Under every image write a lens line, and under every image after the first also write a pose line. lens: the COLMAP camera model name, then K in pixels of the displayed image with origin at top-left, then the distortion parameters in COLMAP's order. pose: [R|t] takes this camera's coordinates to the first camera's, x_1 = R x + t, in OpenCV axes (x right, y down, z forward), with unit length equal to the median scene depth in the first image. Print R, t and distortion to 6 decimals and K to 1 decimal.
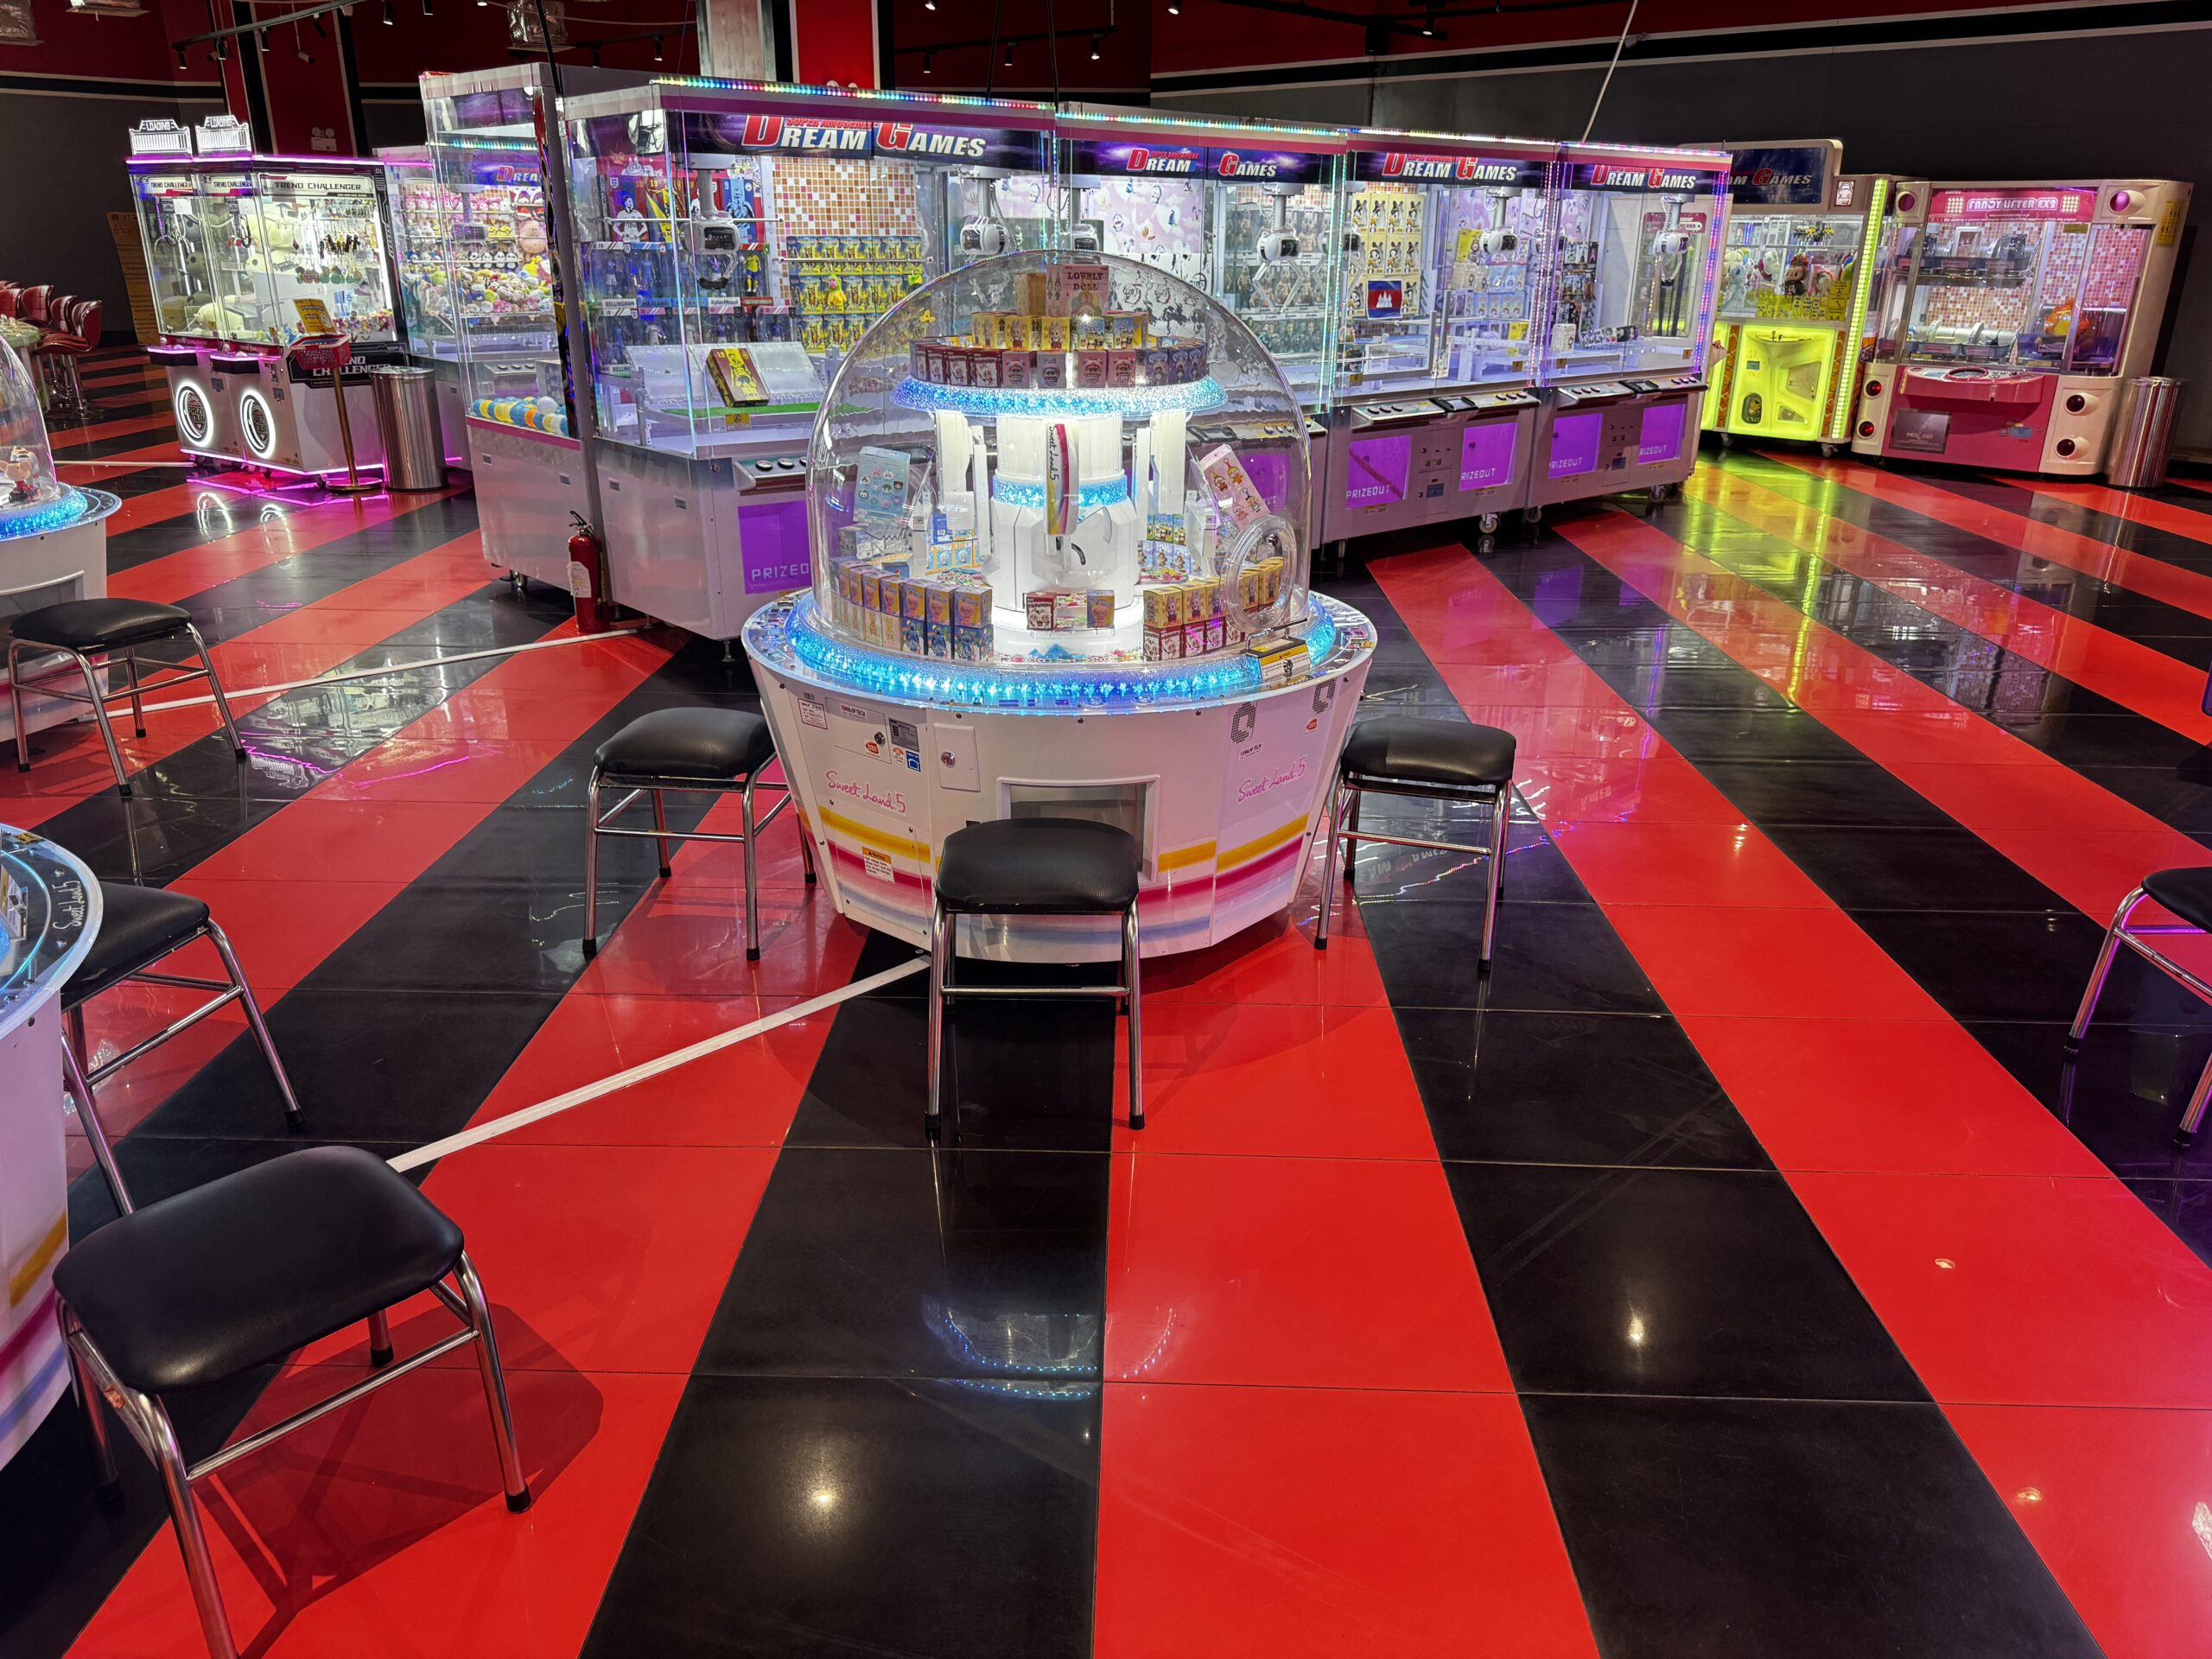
lens RADIAL K [[1580.5, 0, 1106.0], [0, 1580.5, 829.5], [0, 0, 1]] dist [0.069966, -0.128312]
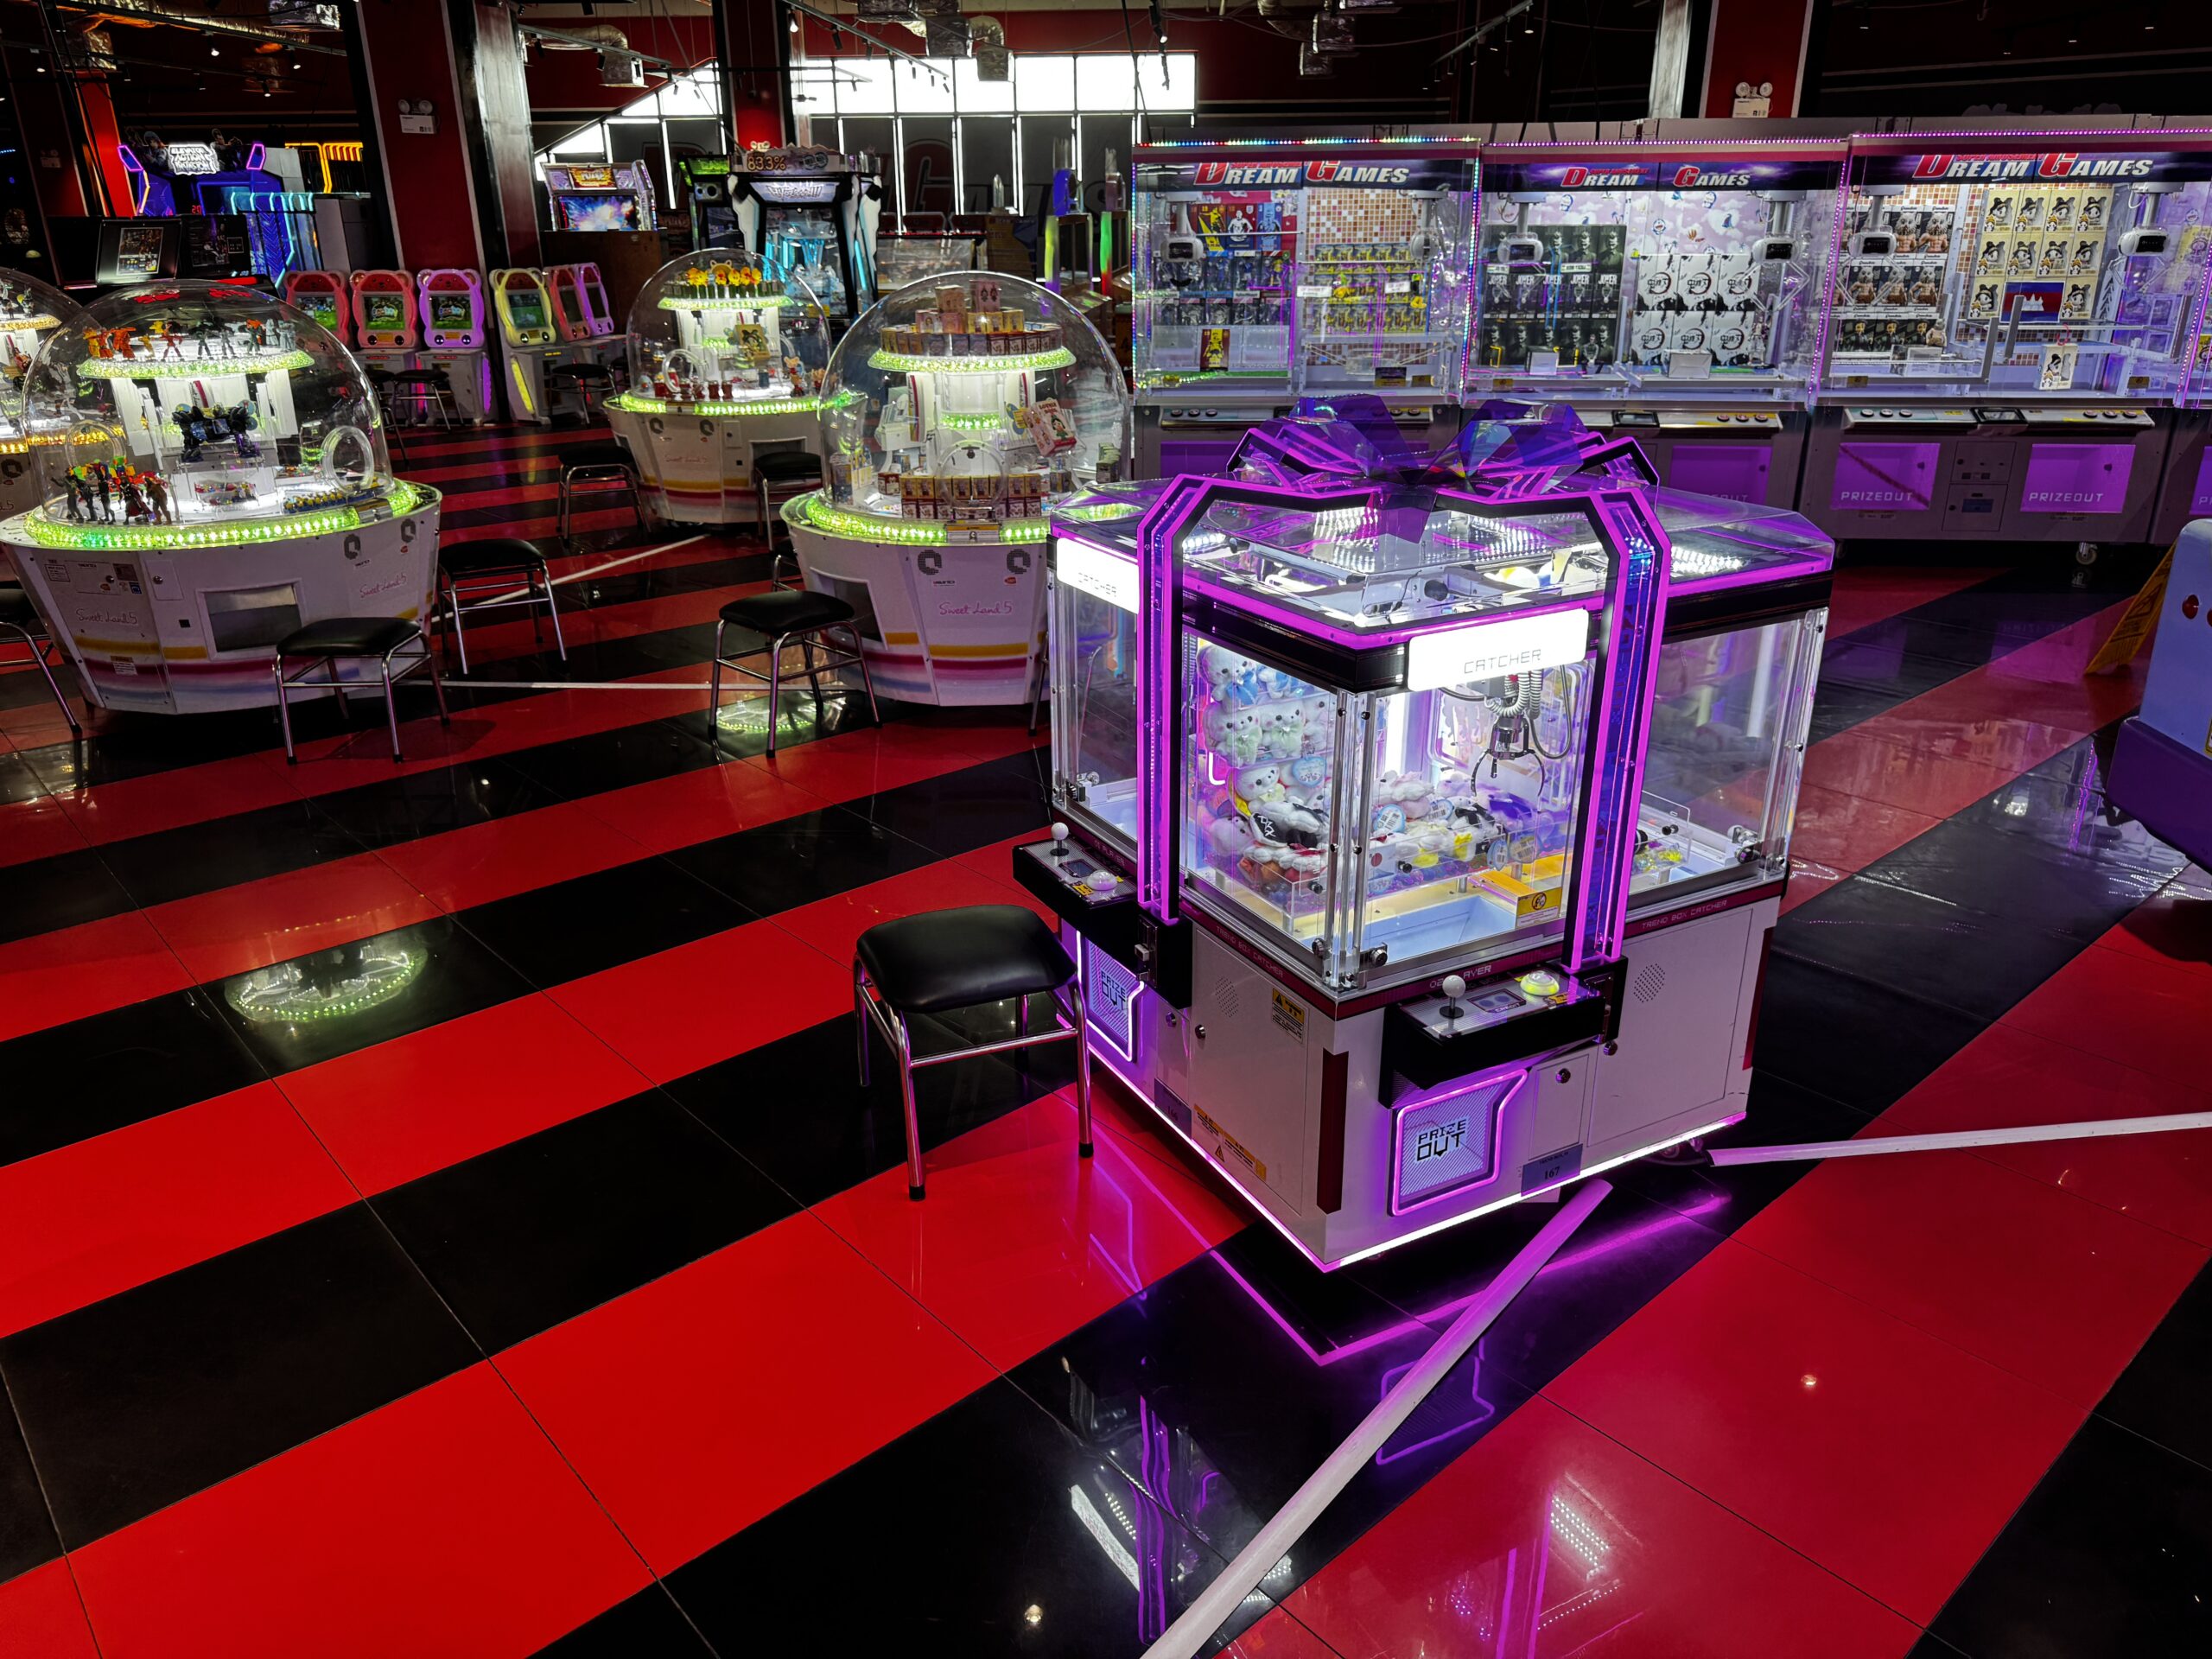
lens RADIAL K [[1666.2, 0, 1106.0], [0, 1666.2, 829.5], [0, 0, 1]] dist [-0.020773, 0.003677]
pose [[0.695914, 0.235136, -0.678539, 0.669628], [-0.233770, 0.967586, 0.095543, -0.003445], [0.679011, 0.092132, 0.728324, -0.046308]]
